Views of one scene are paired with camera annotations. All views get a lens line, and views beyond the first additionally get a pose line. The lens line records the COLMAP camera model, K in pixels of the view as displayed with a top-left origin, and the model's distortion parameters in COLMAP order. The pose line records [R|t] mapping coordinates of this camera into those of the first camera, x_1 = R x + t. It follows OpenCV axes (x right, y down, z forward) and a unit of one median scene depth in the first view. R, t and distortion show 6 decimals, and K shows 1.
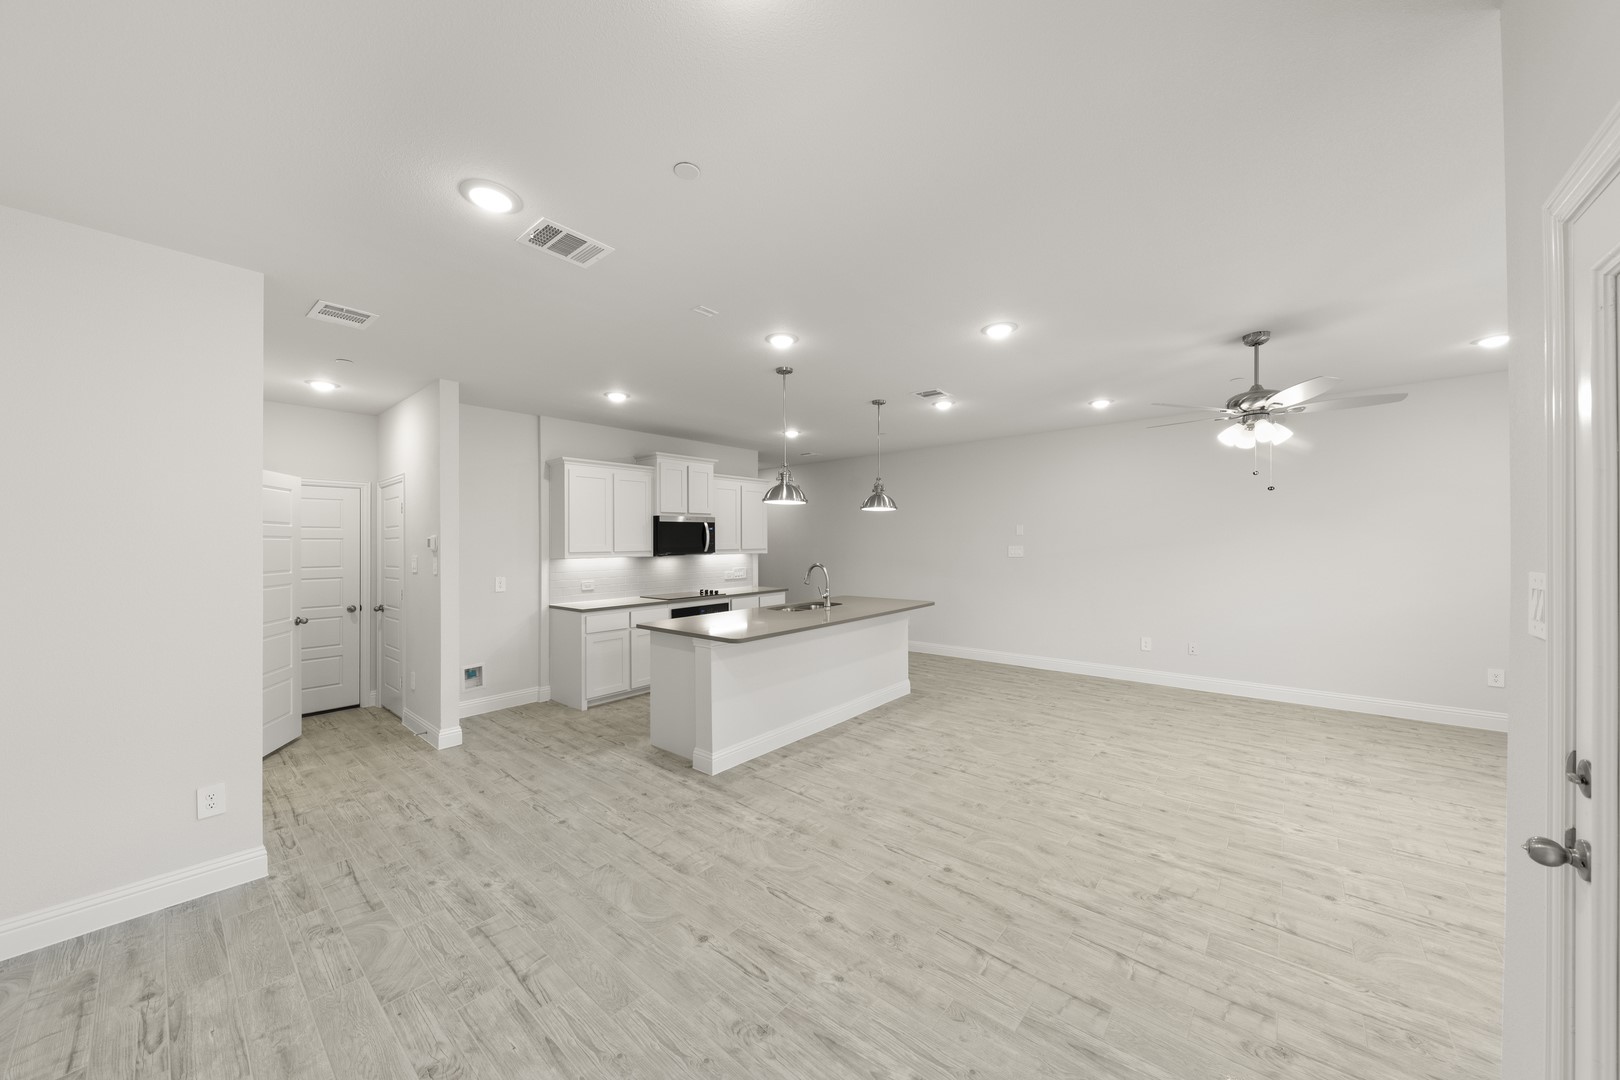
lens RADIAL K [[533.1, 0, 805.6], [0, 533.1, 544.7], [0, 0, 1]] dist [-0.012128, -0.000982]
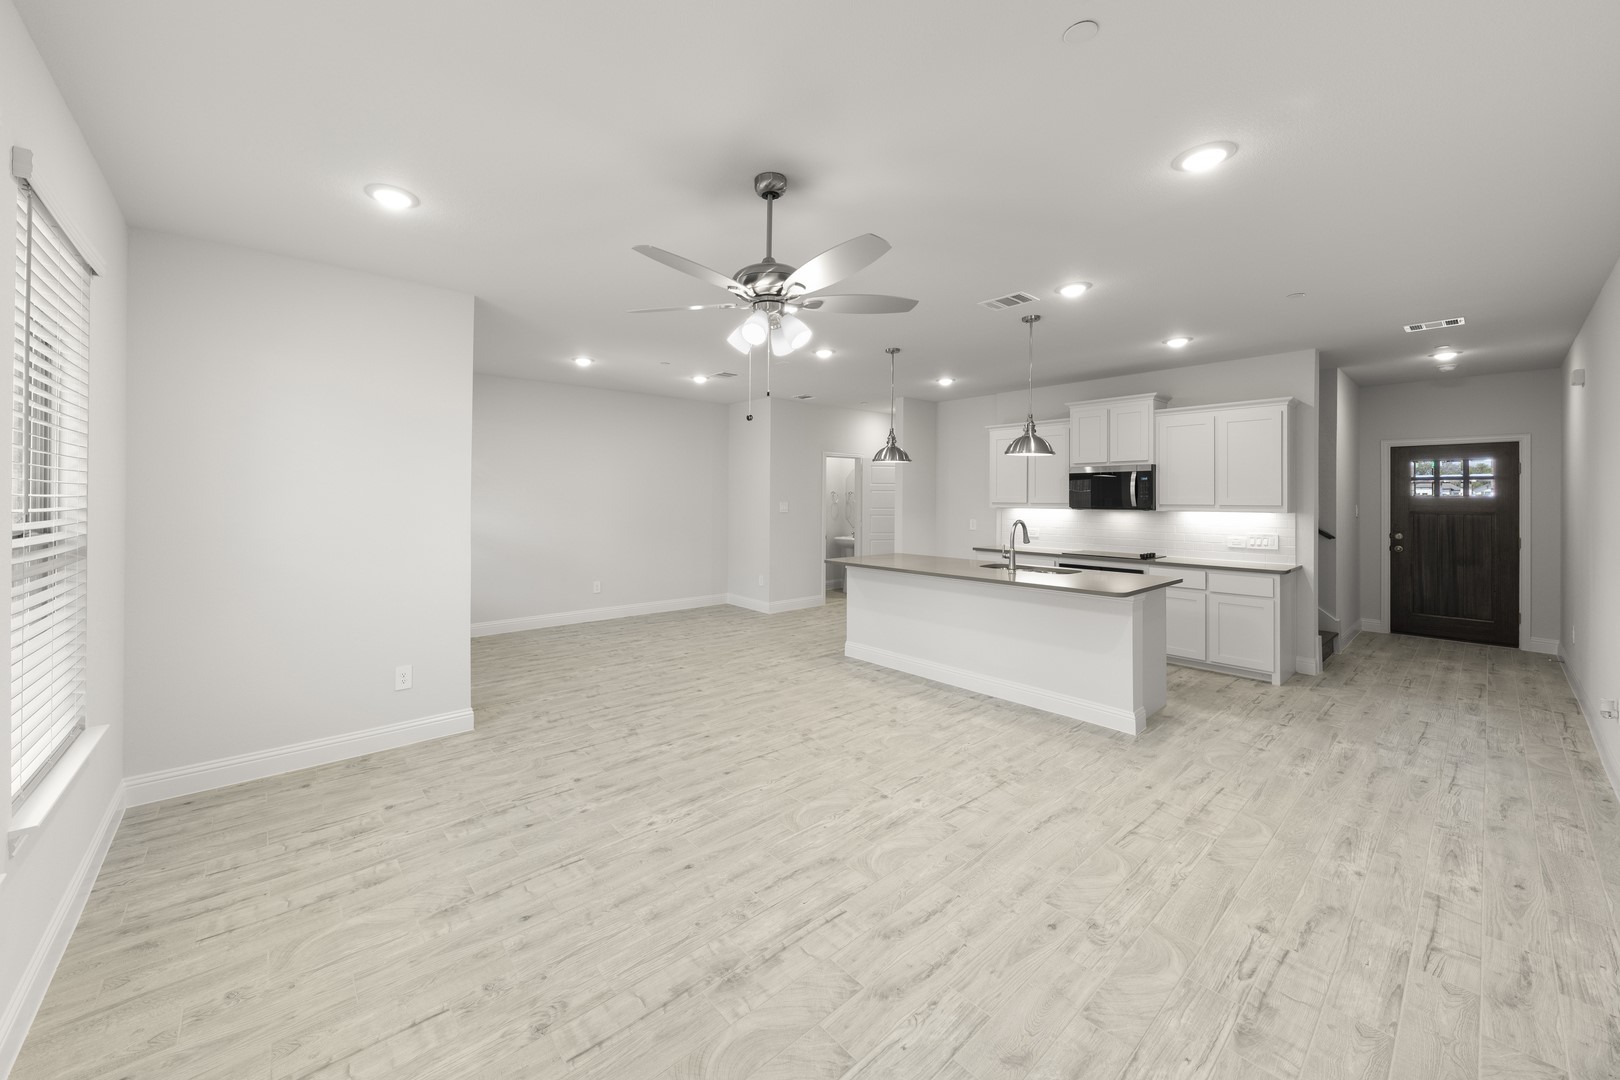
lens RADIAL K [[636.5, 0, 813.5], [0, 636.5, 494.5], [0, 0, 1]] dist [-0.006061, -0.000431]
pose [[-0.097869, 0.014321, -0.995096, 1.540346], [-0.006869, 0.999863, 0.015066, -0.031724], [0.995176, 0.008310, -0.097757, 1.066757]]
